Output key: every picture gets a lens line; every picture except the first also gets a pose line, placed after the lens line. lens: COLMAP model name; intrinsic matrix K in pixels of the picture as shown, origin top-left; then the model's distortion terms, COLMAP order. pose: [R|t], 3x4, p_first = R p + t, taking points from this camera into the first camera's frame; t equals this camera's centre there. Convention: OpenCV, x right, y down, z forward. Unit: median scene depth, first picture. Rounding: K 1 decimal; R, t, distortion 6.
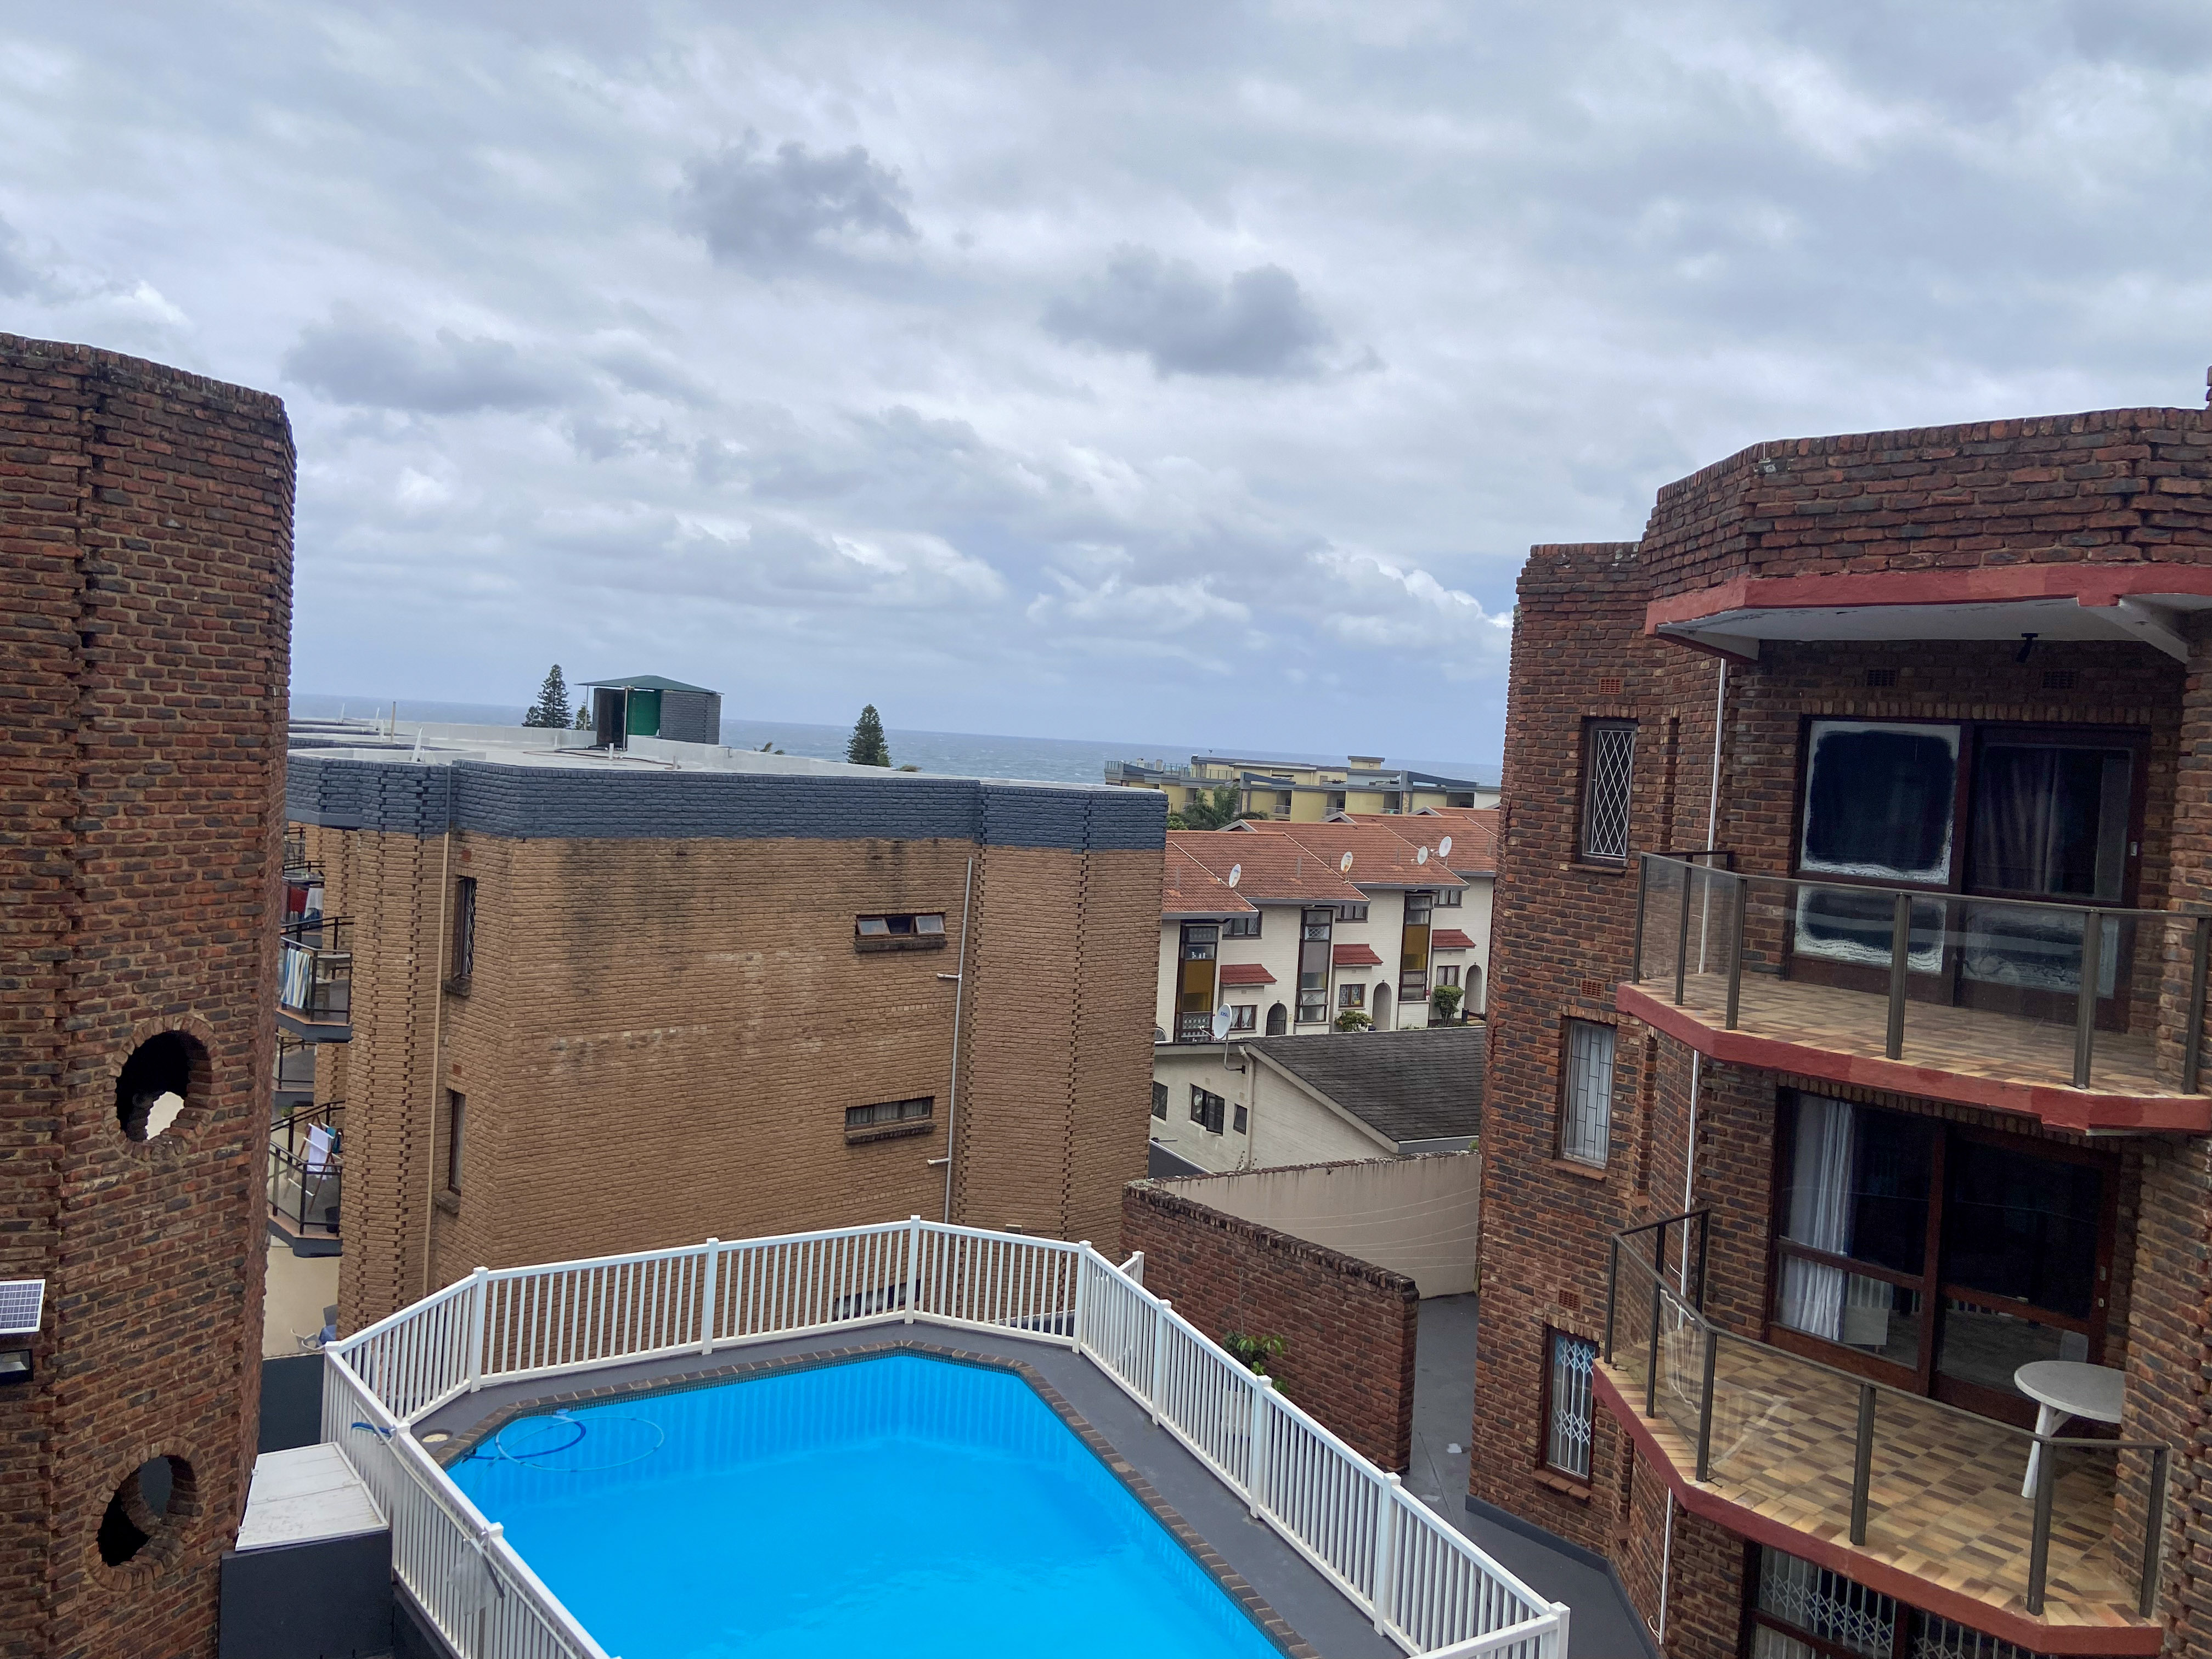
lens RADIAL K [[1490.9, 0, 1106.0], [0, 1490.9, 829.5], [0, 0, 1]] dist [0.133538, -0.149860]
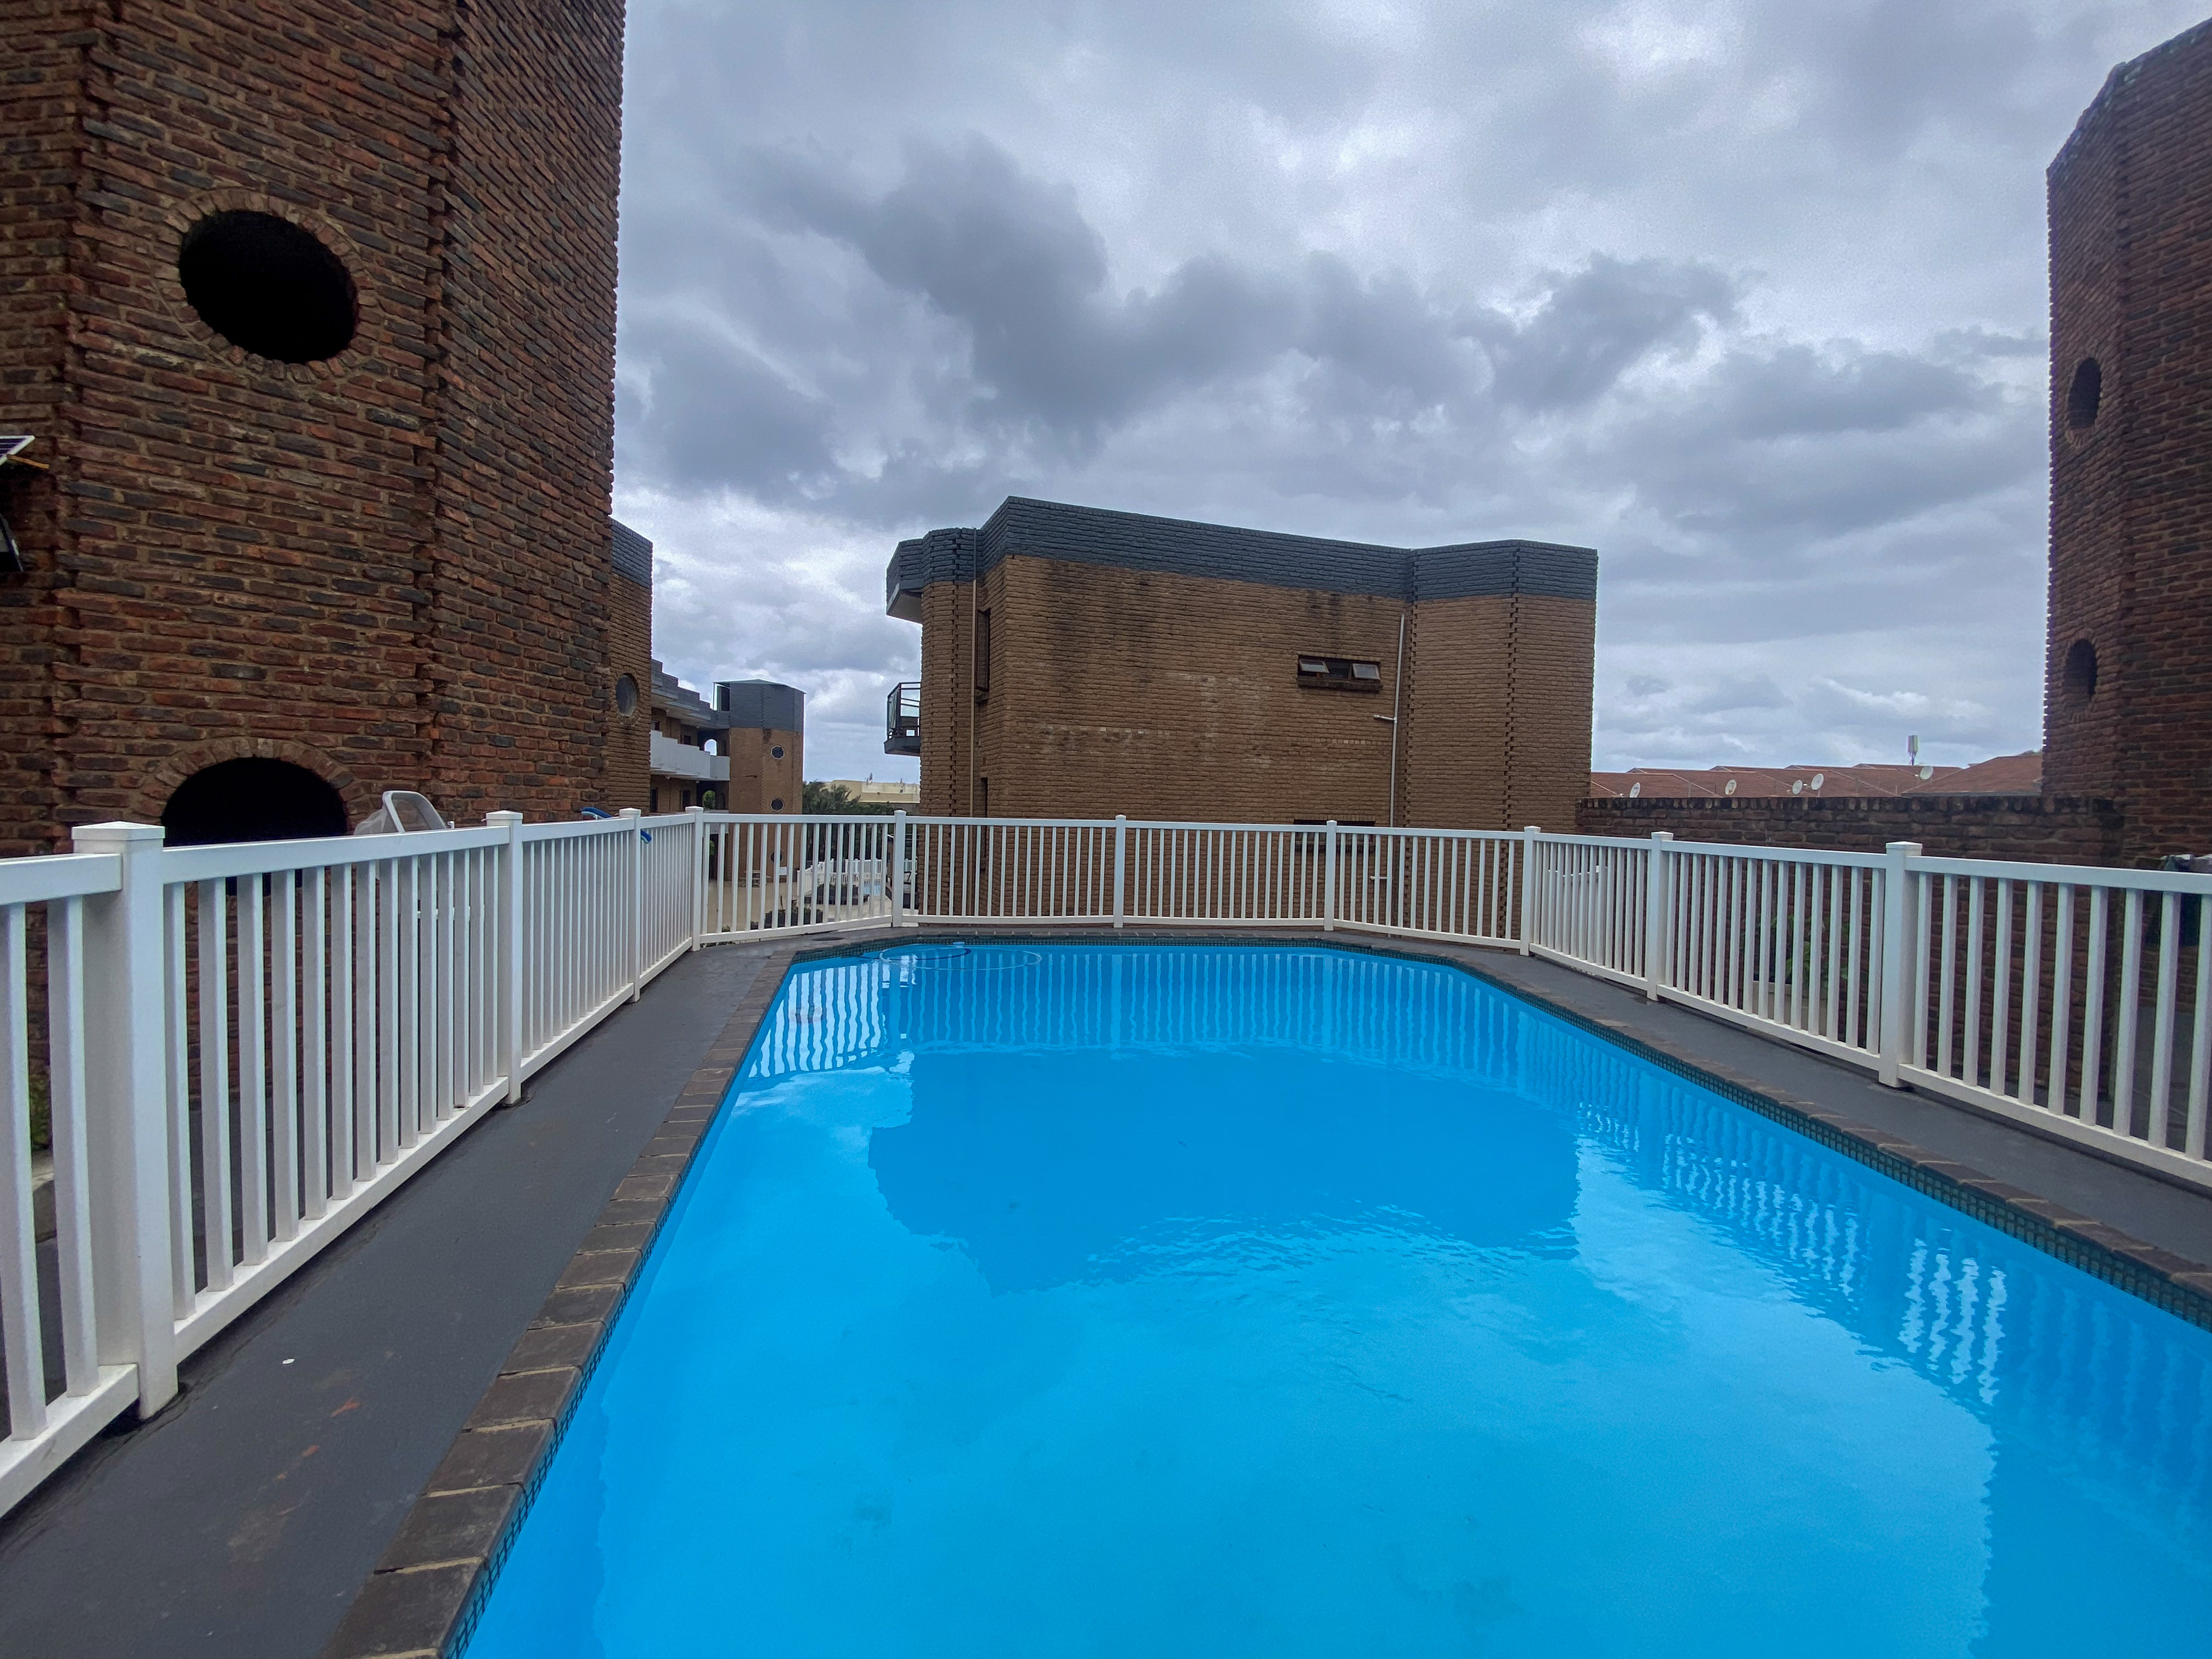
lens RADIAL K [[889.1, 0, 1102.6], [0, 889.1, 823.2], [0, 0, 1]] dist [0.022607, -0.019558]
pose [[0.905472, -0.019192, -0.423972, -0.015592], [0.021377, 0.999771, 0.000398, 0.201969], [0.423868, -0.009424, 0.905675, 0.339465]]
